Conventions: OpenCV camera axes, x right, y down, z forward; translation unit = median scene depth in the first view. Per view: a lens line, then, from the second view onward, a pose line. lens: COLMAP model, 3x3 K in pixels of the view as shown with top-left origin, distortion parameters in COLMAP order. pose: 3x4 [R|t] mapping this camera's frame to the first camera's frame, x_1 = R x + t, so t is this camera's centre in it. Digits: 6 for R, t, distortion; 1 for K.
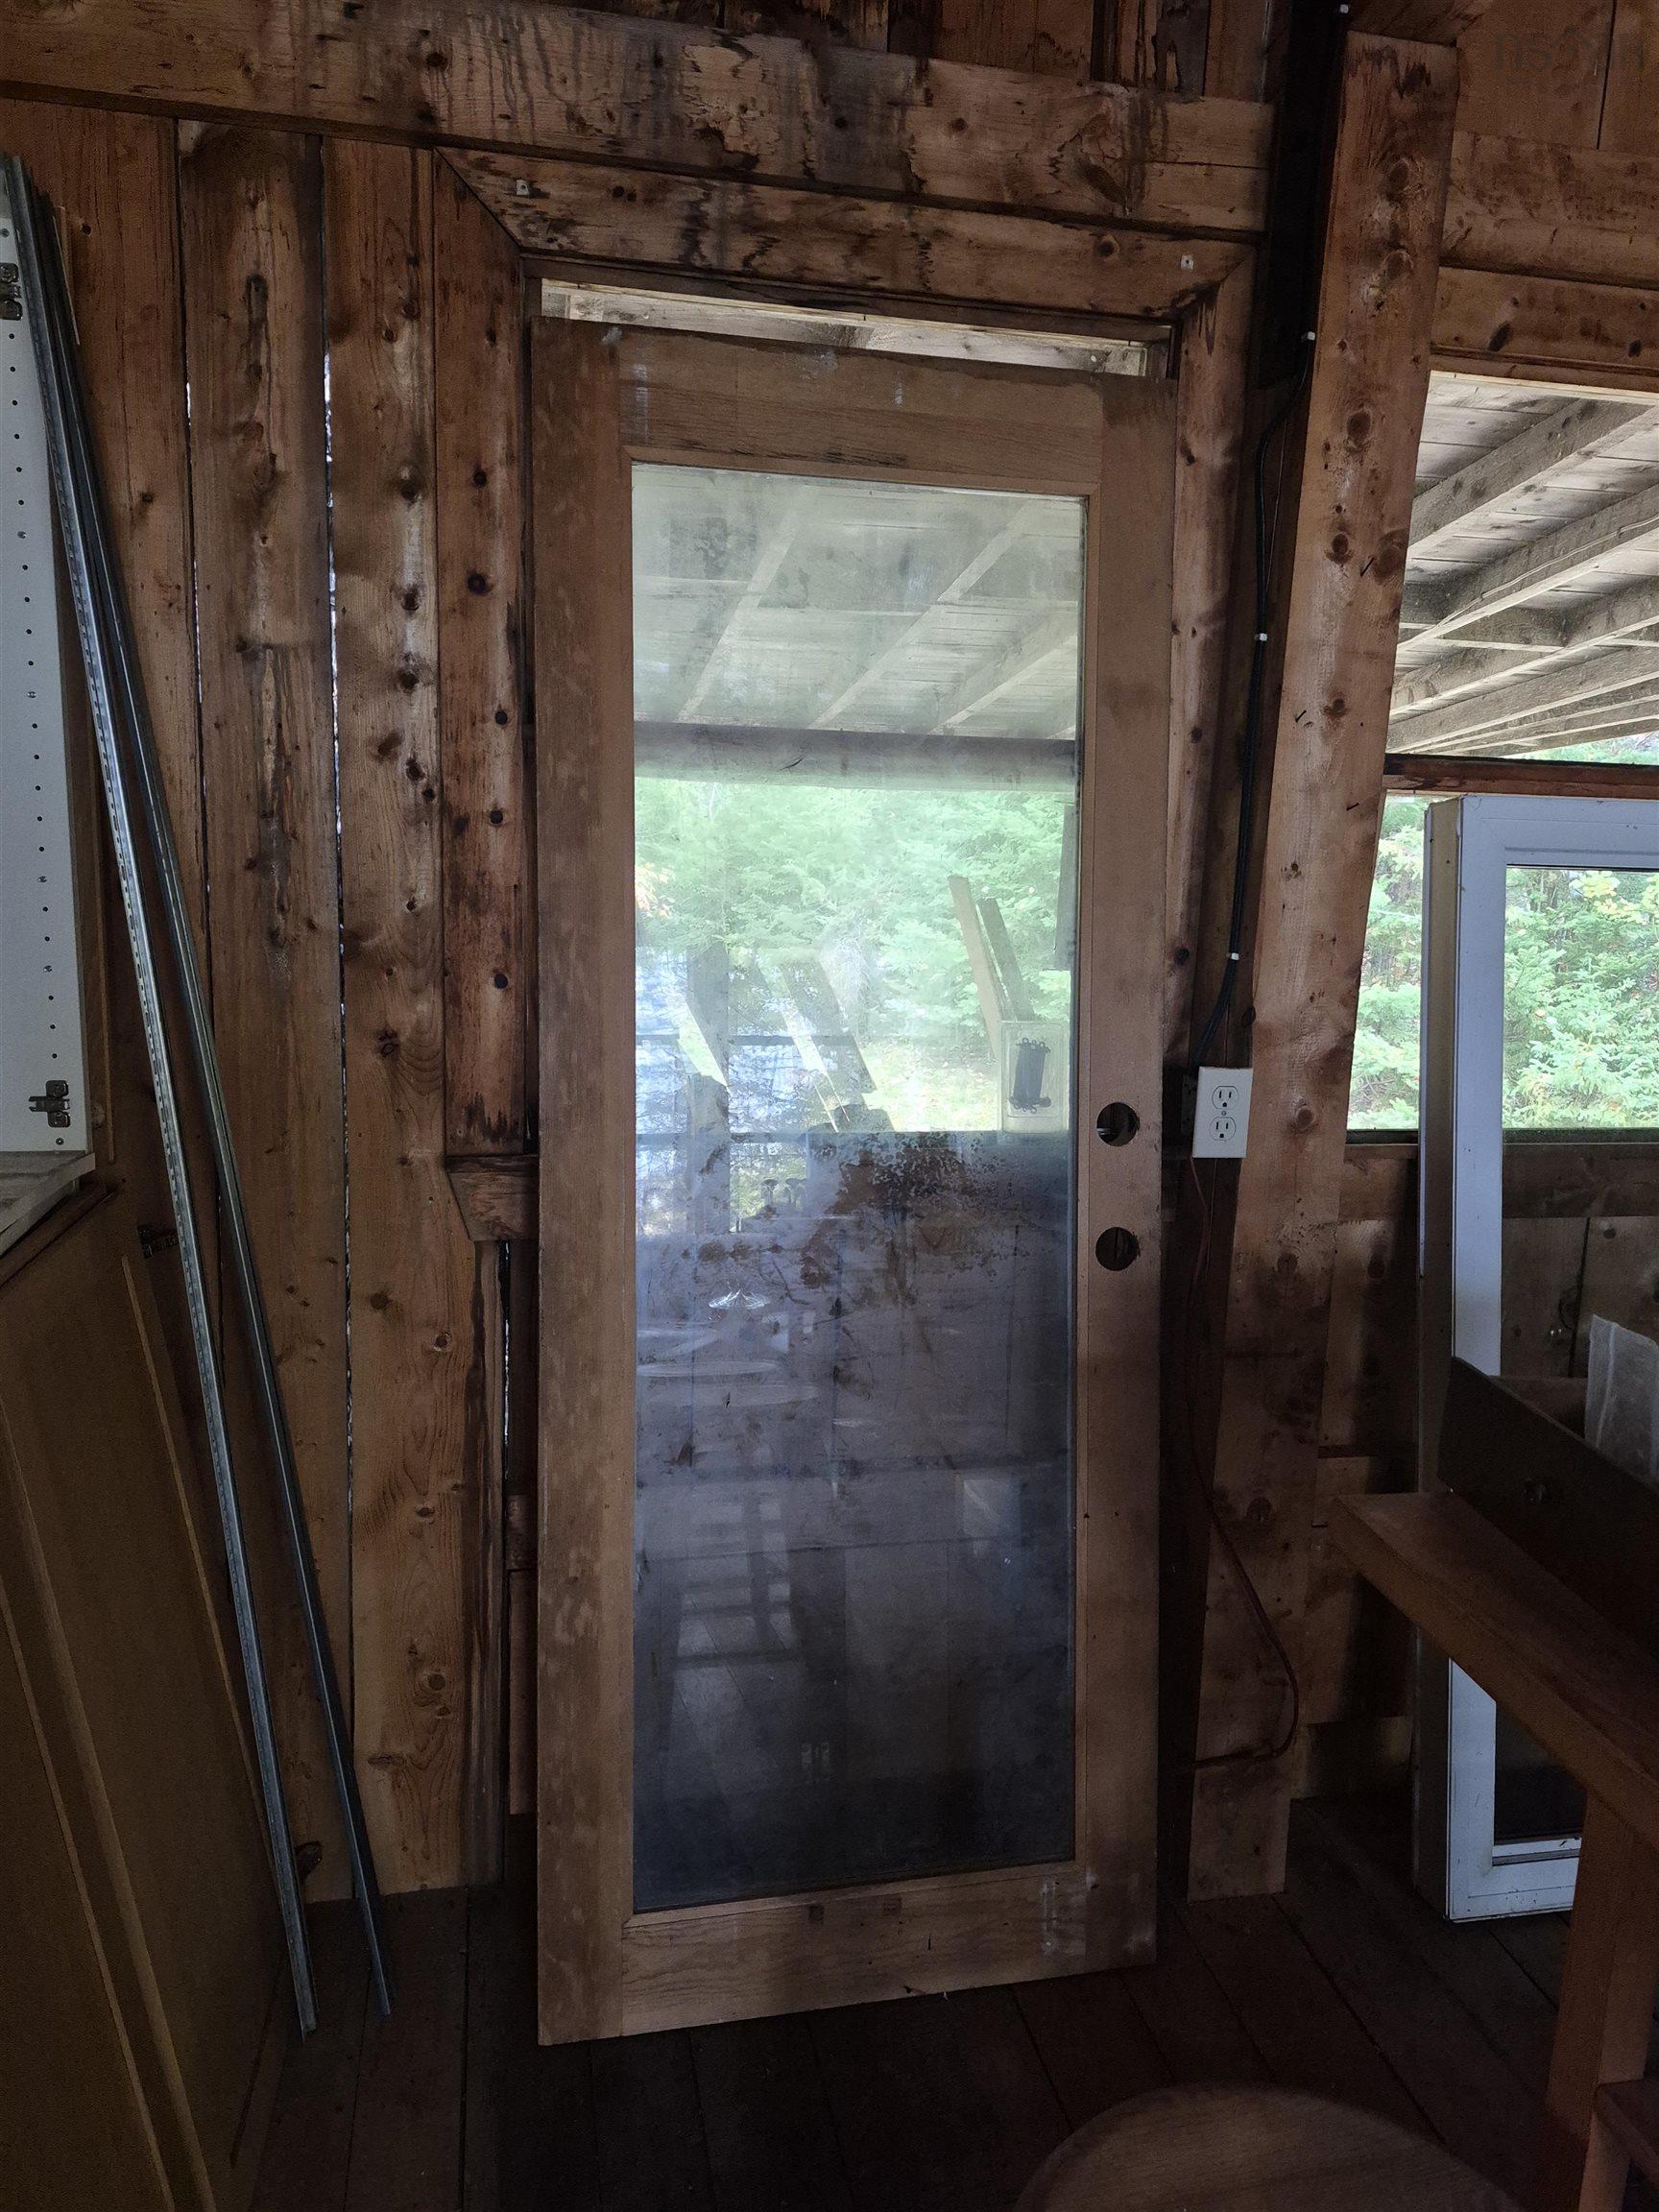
lens RADIAL K [[1497.8, 0, 829.5], [0, 1497.8, 1106.0], [0, 0, 1]] dist [0.075820, -0.053695]
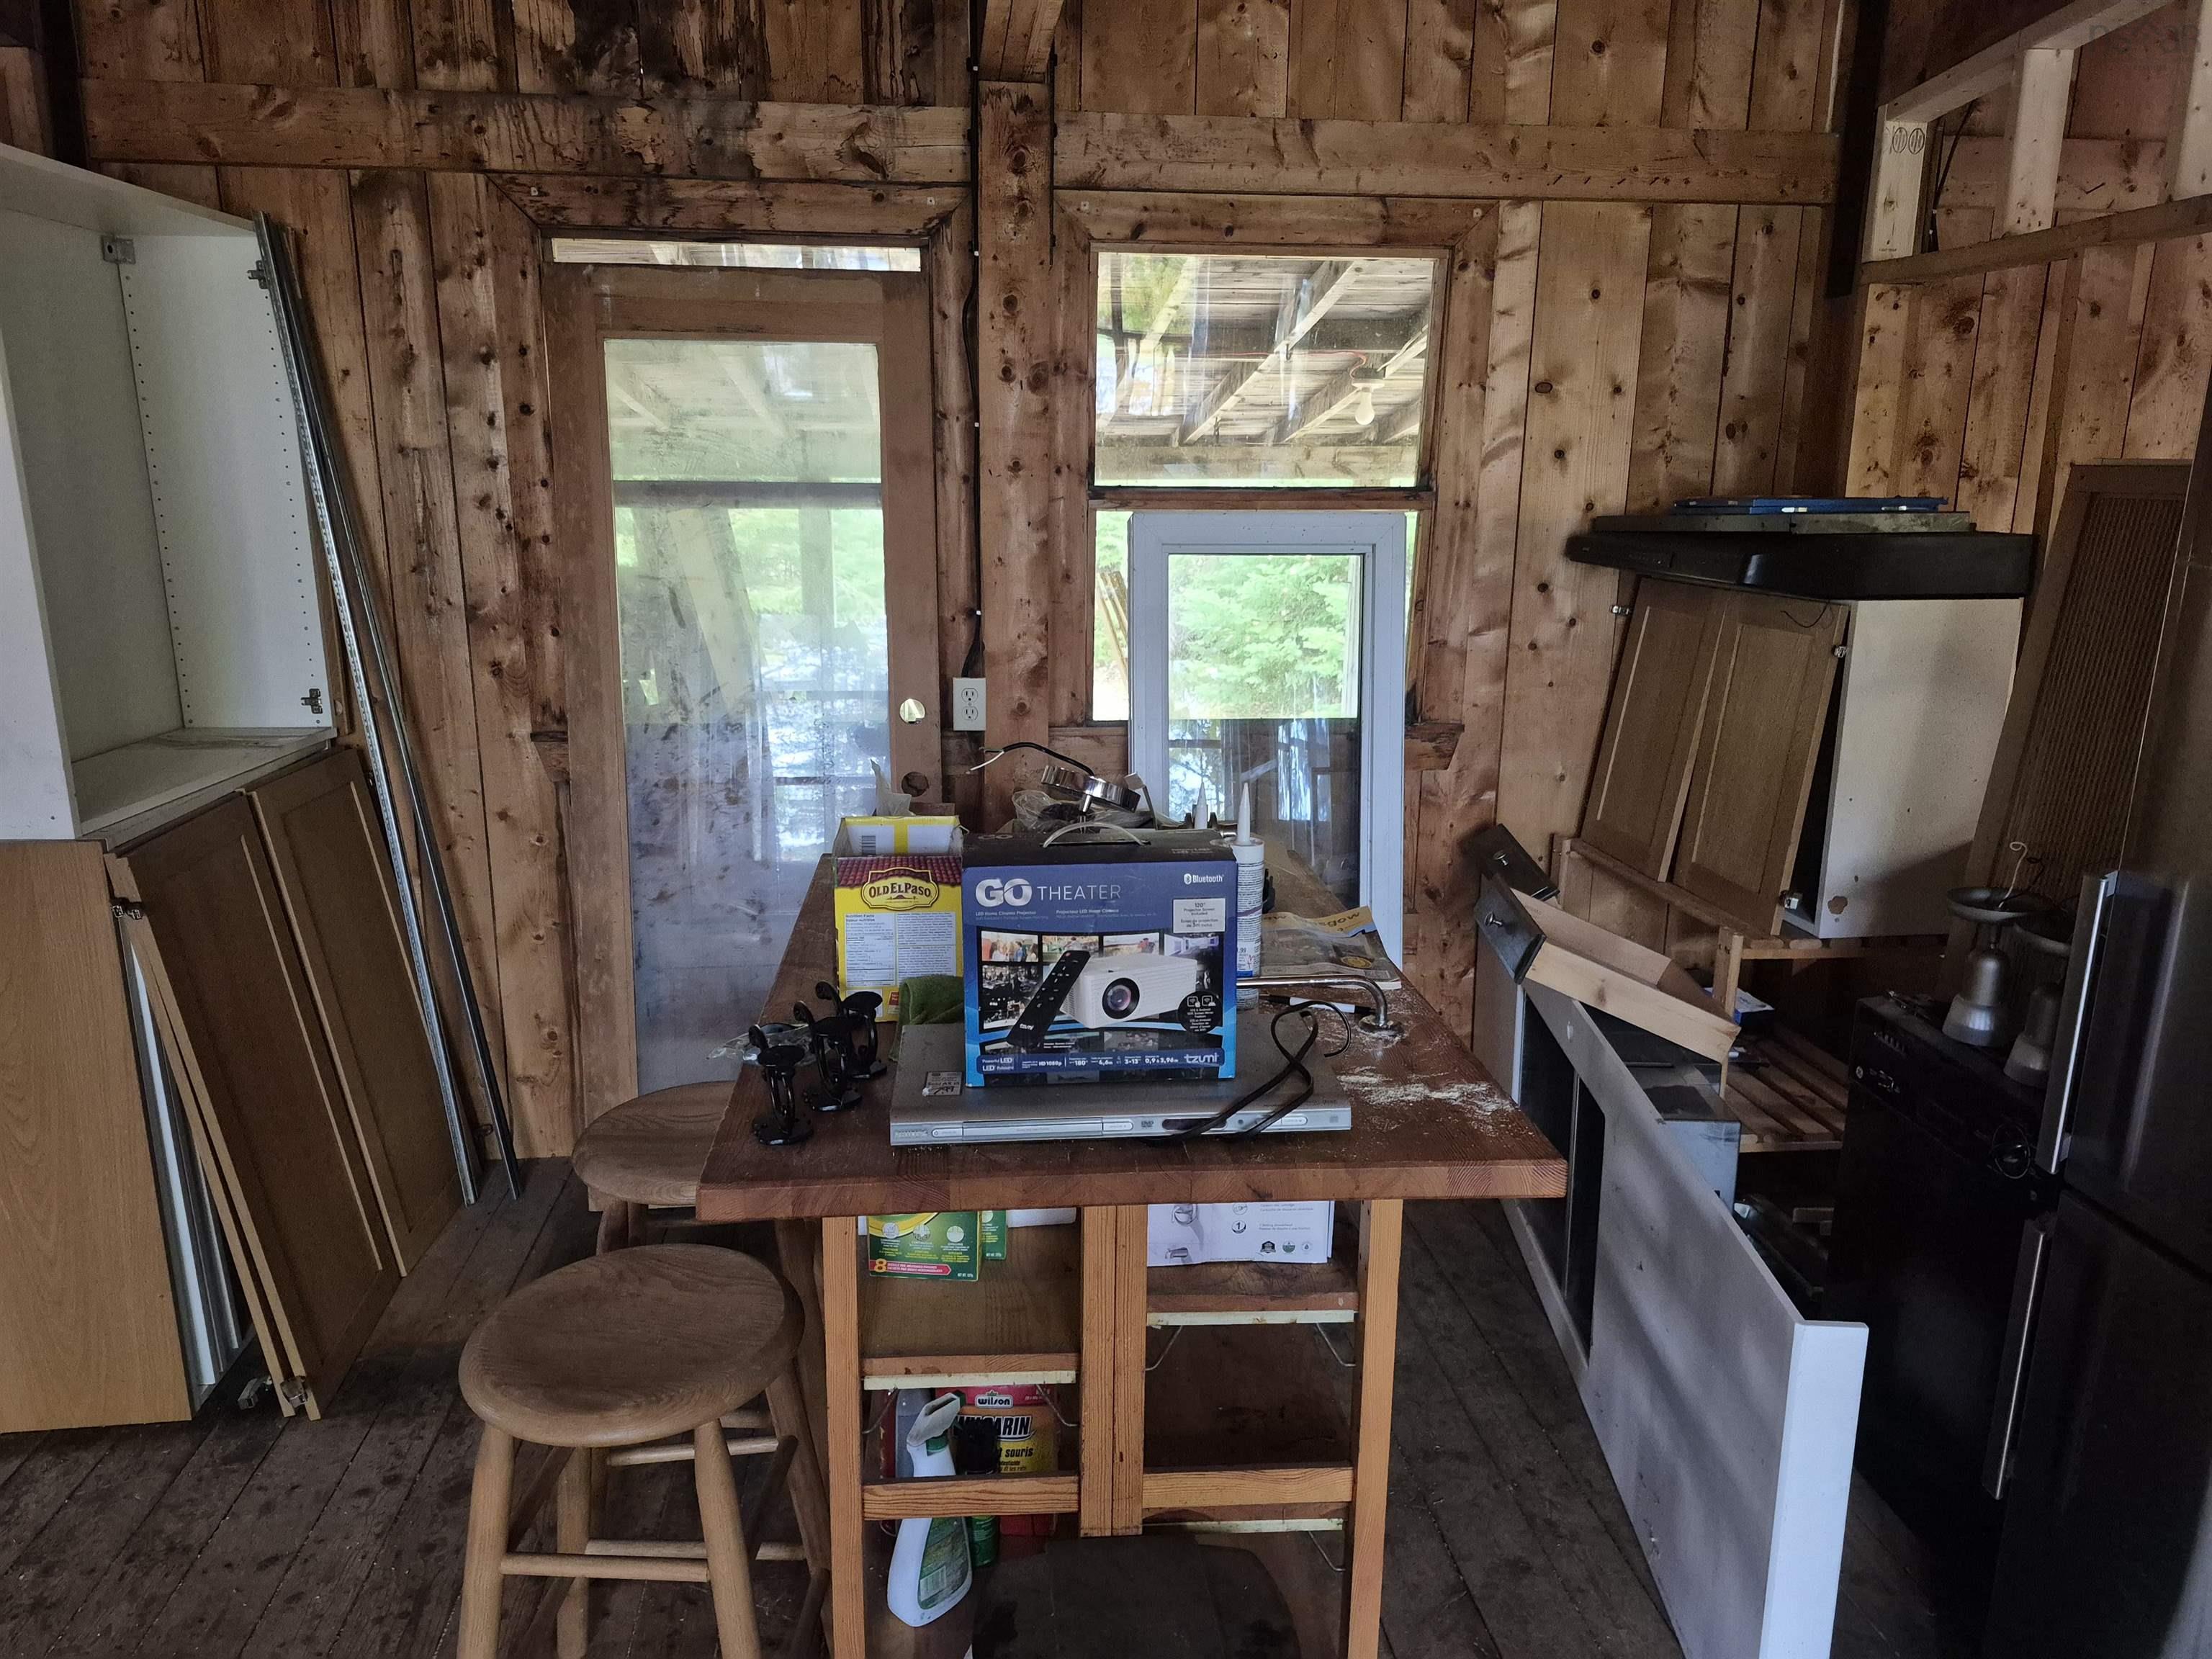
lens RADIAL K [[1497.8, 0, 1096.8], [0, 1497.8, 868.0], [0, 0, 1]] dist [0.075820, -0.053695]
pose [[0.993921, -0.003019, -0.110051, 0.634614], [0.009421, 0.998290, 0.057696, 0.101179], [0.109689, -0.058382, 0.992250, -0.744791]]
